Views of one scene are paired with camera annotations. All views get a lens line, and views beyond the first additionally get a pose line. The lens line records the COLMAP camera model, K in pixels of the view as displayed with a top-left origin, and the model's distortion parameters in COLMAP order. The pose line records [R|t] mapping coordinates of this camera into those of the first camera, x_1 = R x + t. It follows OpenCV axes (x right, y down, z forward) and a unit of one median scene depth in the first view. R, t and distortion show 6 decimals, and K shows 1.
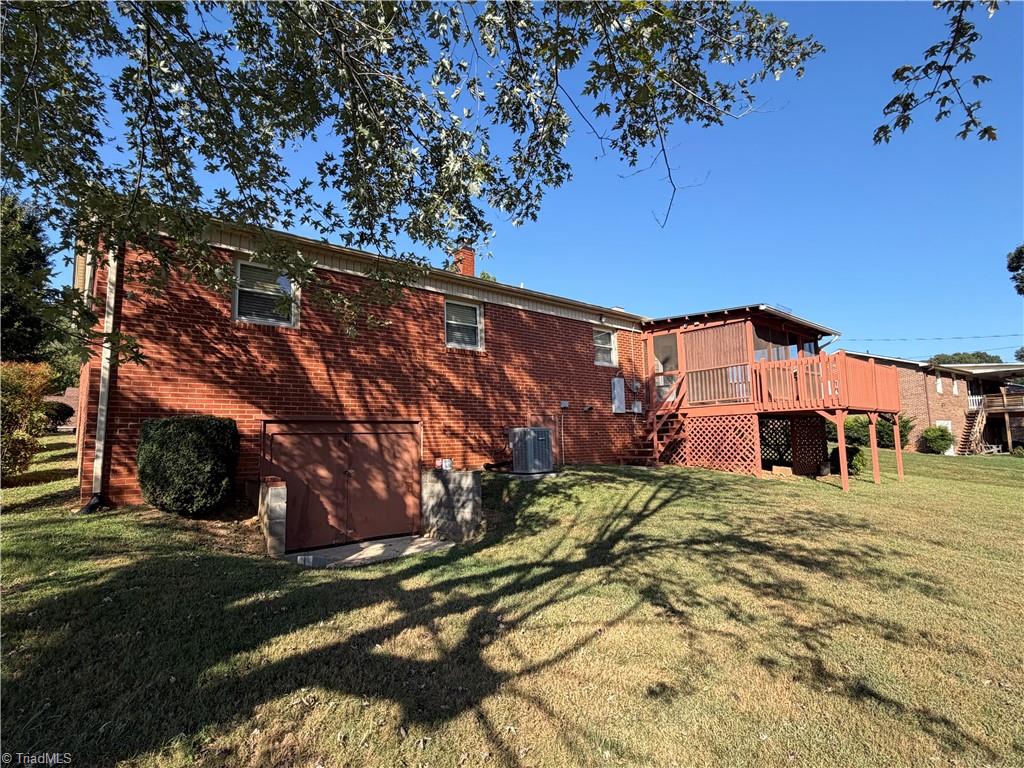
lens RADIAL K [[523.6, 0, 512.8], [0, 523.6, 383.6], [0, 0, 1]] dist [0.001170, 0.000017]
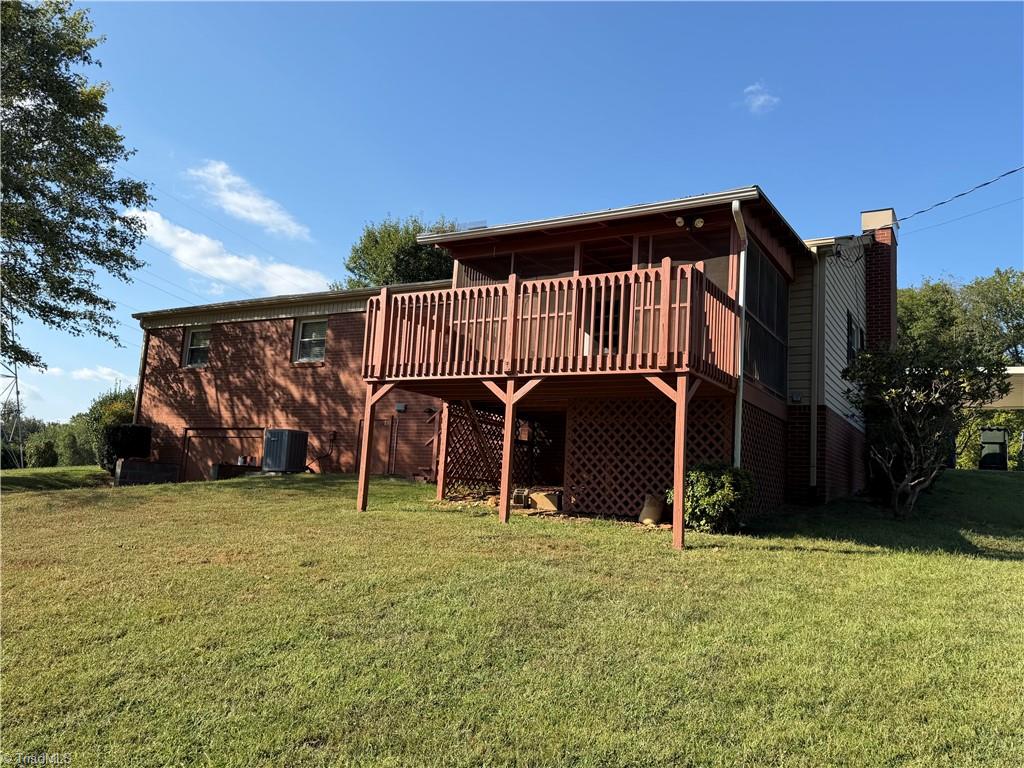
lens RADIAL K [[767.3, 0, 512.1], [0, 767.3, 385.9], [0, 0, 1]] dist [0.076744, 0.001407]
pose [[0.320713, -0.099407, -0.941946, 1.806207], [0.037320, 0.995031, -0.092303, 0.172153], [0.946441, -0.005550, 0.322829, 1.018106]]
